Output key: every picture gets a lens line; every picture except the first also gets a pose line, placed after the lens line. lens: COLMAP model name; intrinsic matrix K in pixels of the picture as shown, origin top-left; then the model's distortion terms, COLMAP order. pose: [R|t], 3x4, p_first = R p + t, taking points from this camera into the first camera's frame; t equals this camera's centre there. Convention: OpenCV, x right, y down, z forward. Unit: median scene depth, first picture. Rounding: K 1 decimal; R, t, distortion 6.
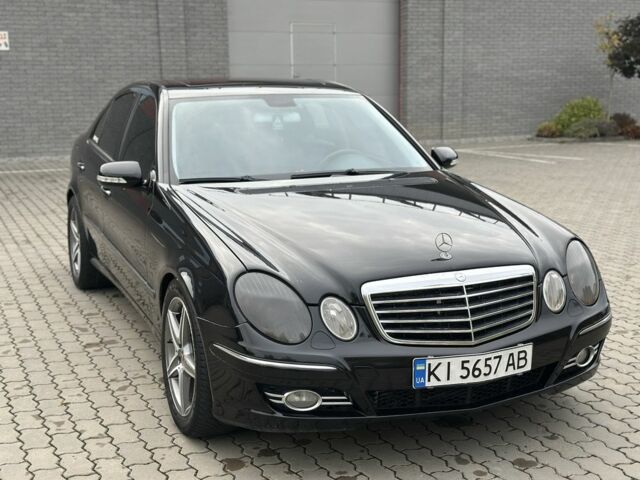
lens RADIAL K [[898.5, 0, 318.5], [0, 898.5, 238.8], [0, 0, 1]] dist [0.129430, 0.000000]
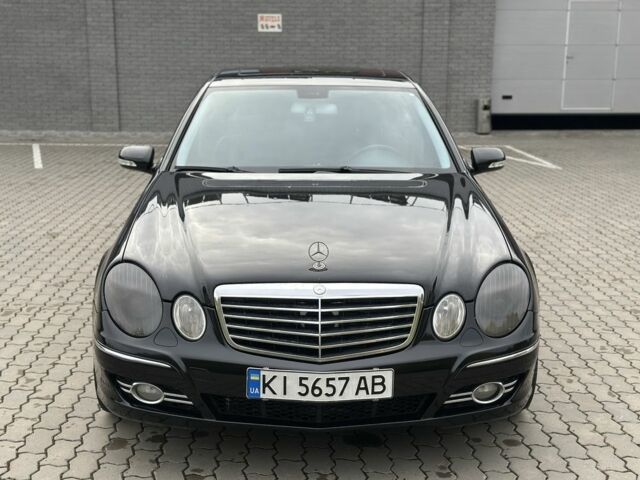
lens RADIAL K [[898.5, 0, 319.4], [0, 898.5, 243.6], [0, 0, 1]] dist [0.129430, 0.000000]
pose [[0.927363, 0.094117, -0.362132, 0.471087], [-0.083263, 0.995488, 0.045501, -0.046803], [0.364781, -0.012043, 0.931016, 0.111920]]
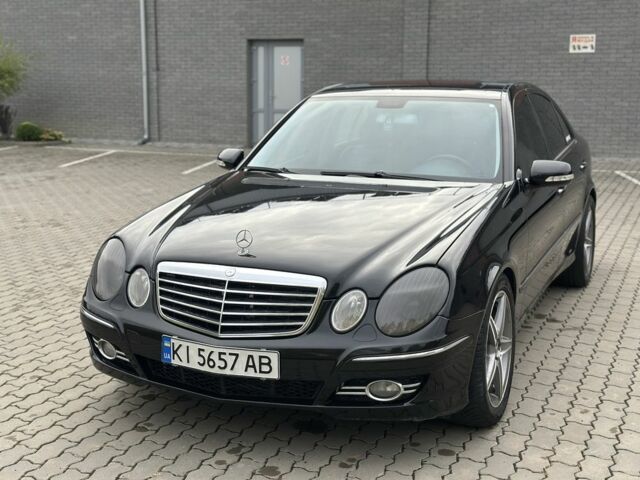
lens RADIAL K [[898.5, 0, 320.5], [0, 898.5, 241.1], [0, 0, 1]] dist [0.129430, 0.000000]
pose [[0.684644, 0.143996, -0.714512, 0.917560], [-0.143127, 0.987765, 0.061922, -0.068928], [0.714687, 0.059871, 0.696877, 0.330640]]
